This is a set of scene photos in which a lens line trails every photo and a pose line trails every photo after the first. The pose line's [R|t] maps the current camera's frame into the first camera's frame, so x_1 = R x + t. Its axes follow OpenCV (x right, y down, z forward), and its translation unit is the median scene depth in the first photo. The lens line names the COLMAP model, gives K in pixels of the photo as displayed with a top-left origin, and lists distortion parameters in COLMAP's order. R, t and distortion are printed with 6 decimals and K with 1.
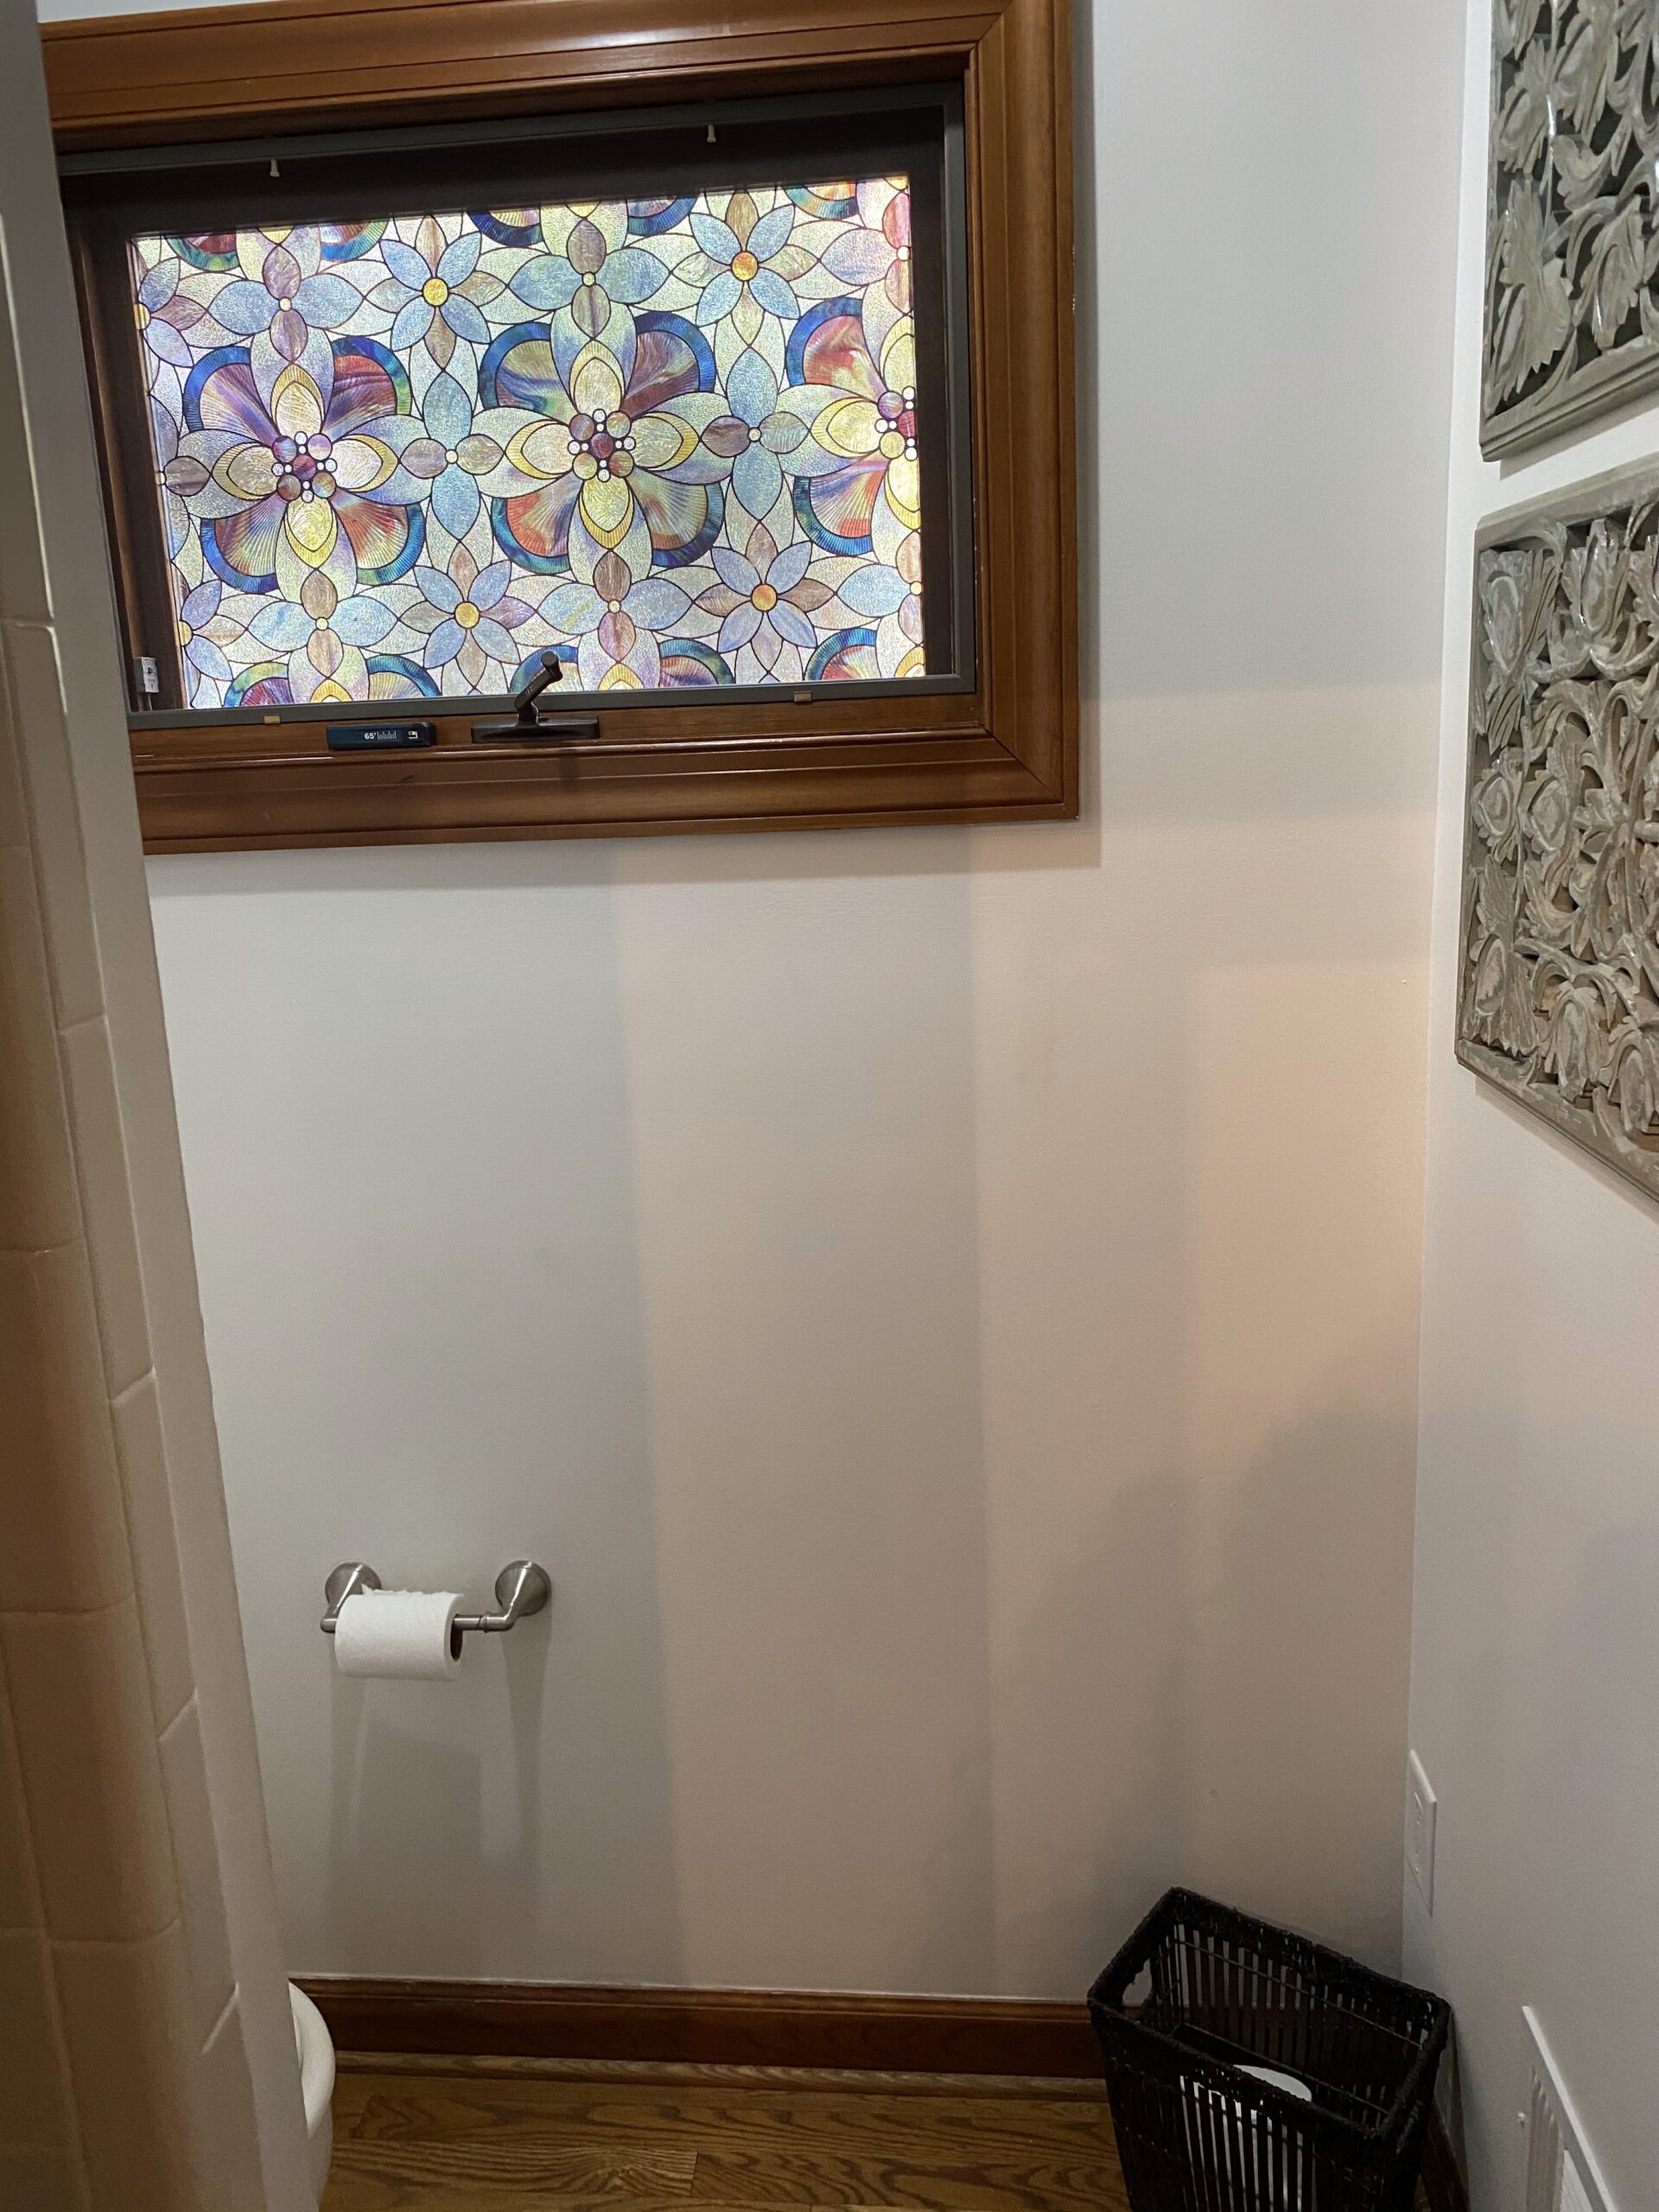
lens RADIAL K [[1689.9, 0, 807.8], [0, 1689.9, 1100.0], [0, 0, 1]] dist [-0.001245, -0.066219]
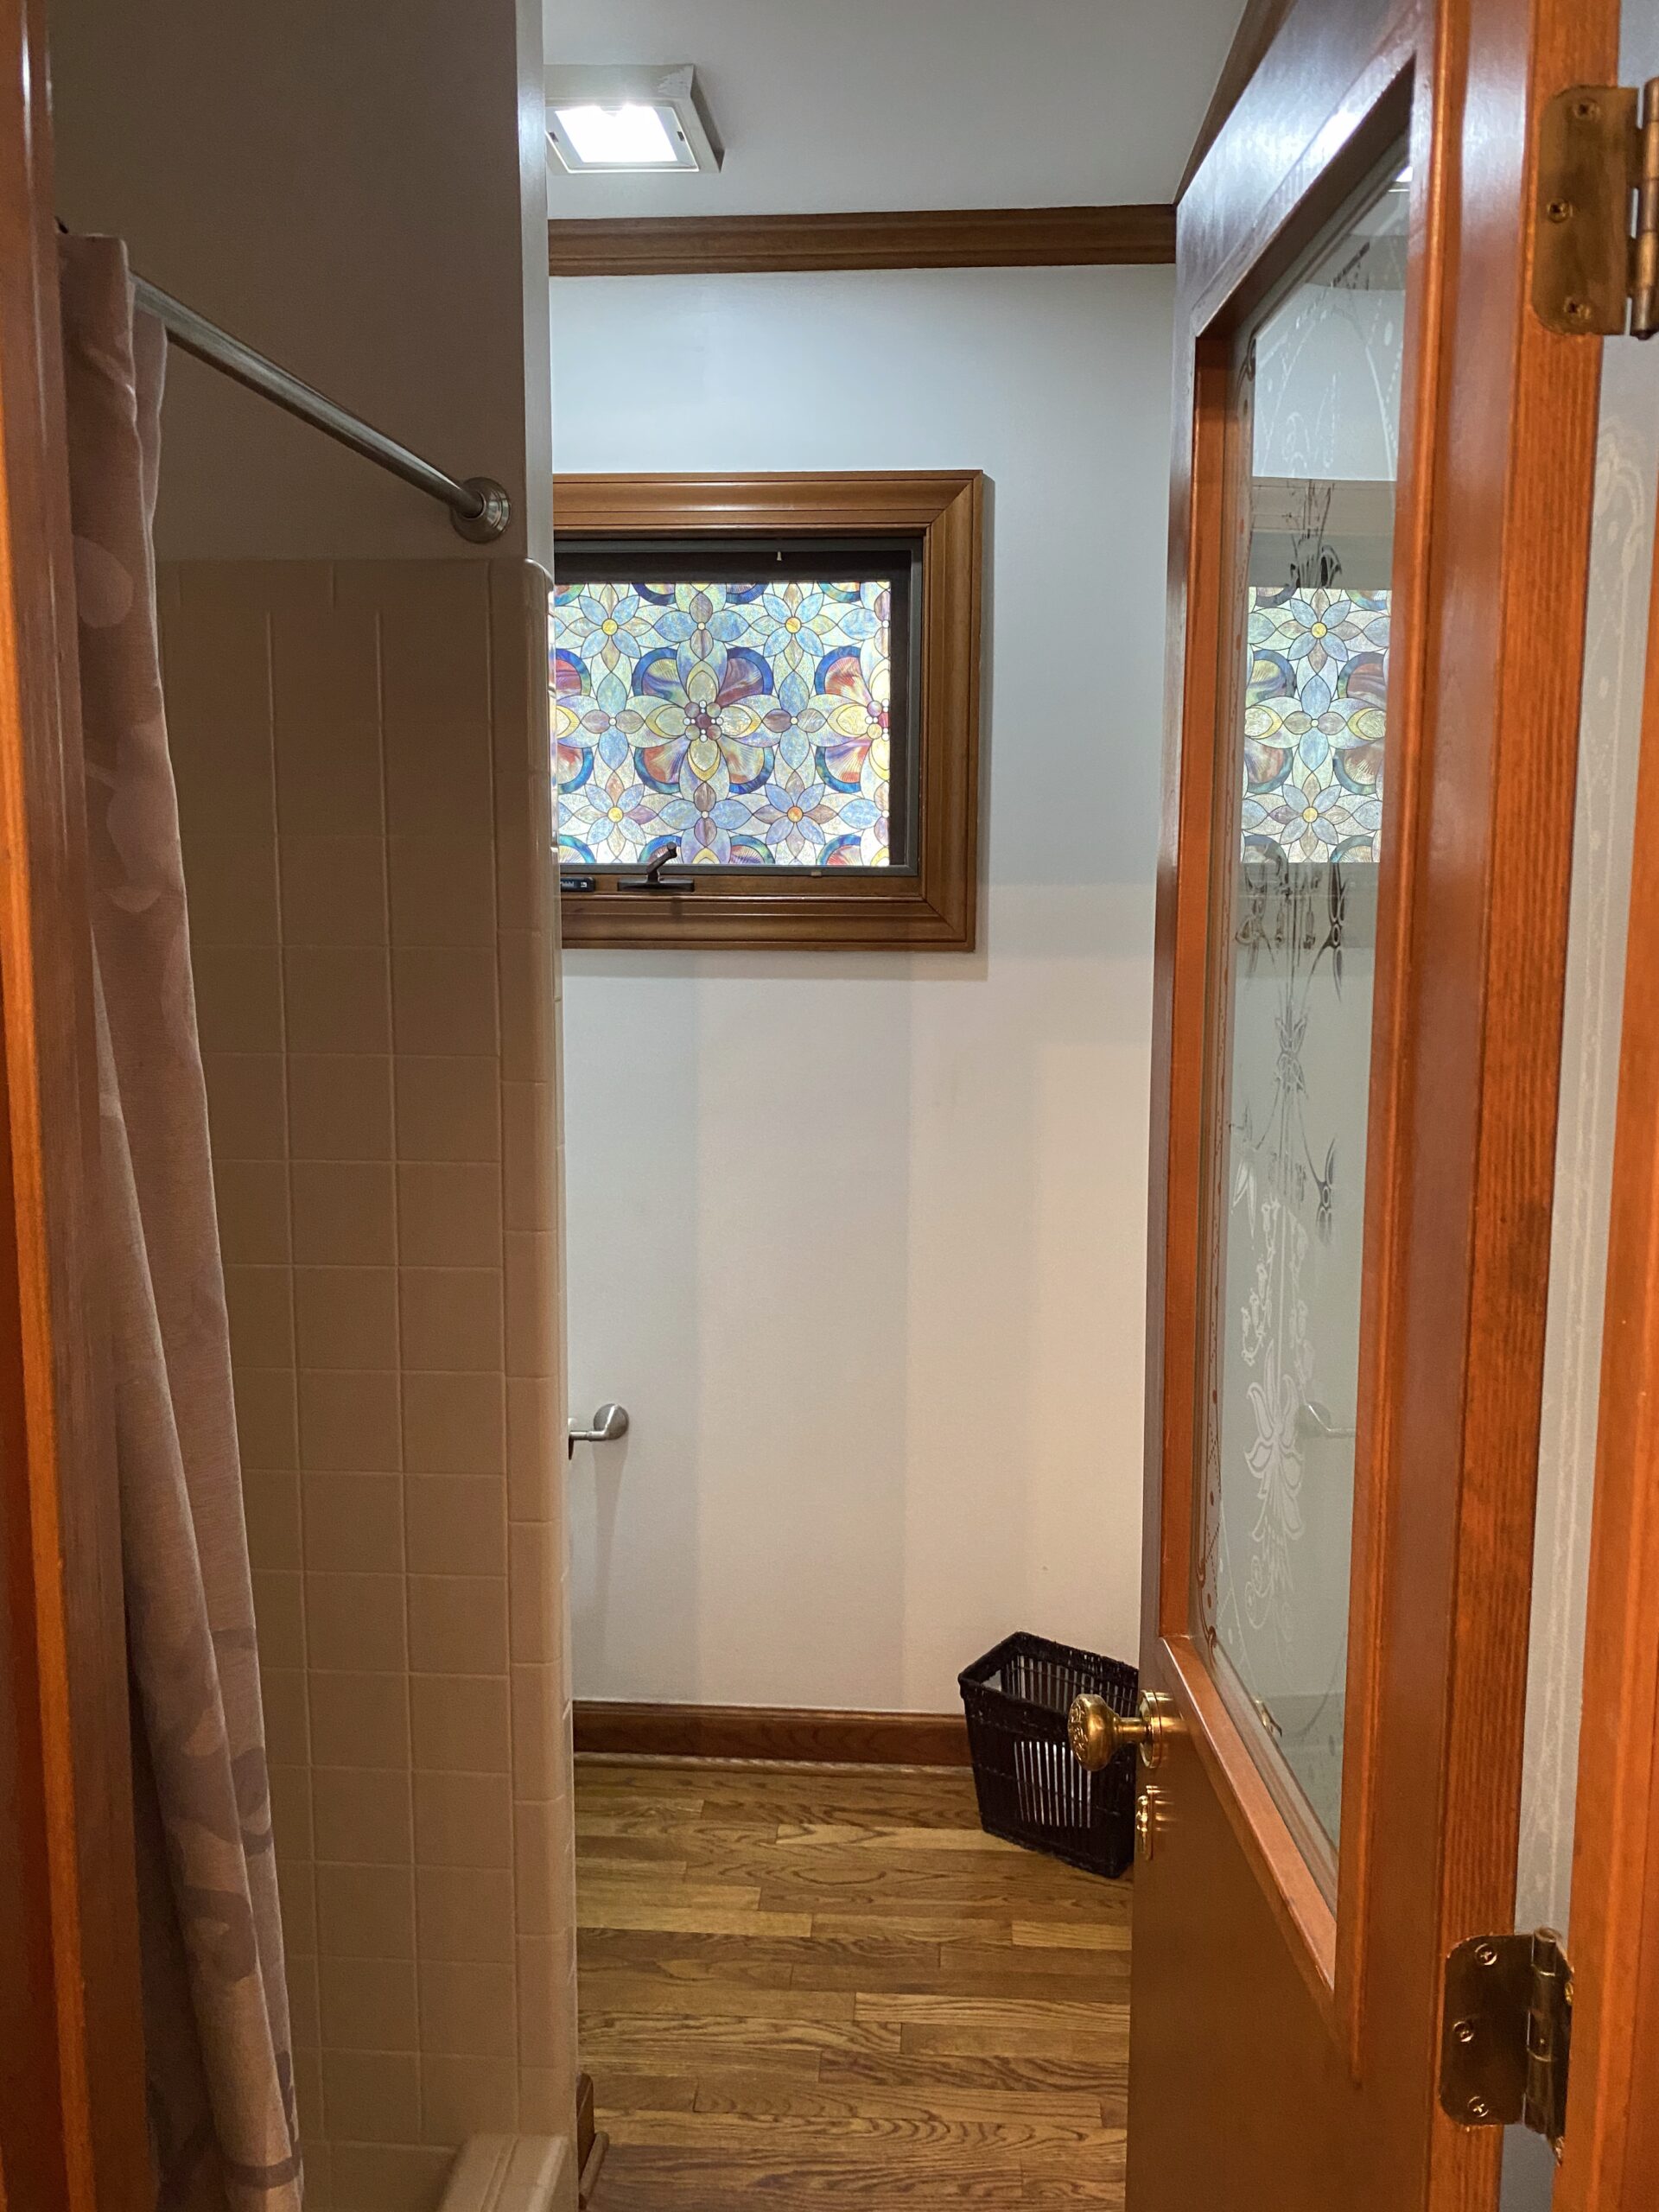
lens RADIAL K [[1689.9, 0, 807.8], [0, 1689.9, 1100.0], [0, 0, 1]] dist [-0.001245, -0.066219]
pose [[0.998648, 0.044953, 0.026115, -0.045177], [-0.042532, 0.995315, -0.086828, 0.134333], [-0.029896, 0.085600, 0.995881, -0.665573]]
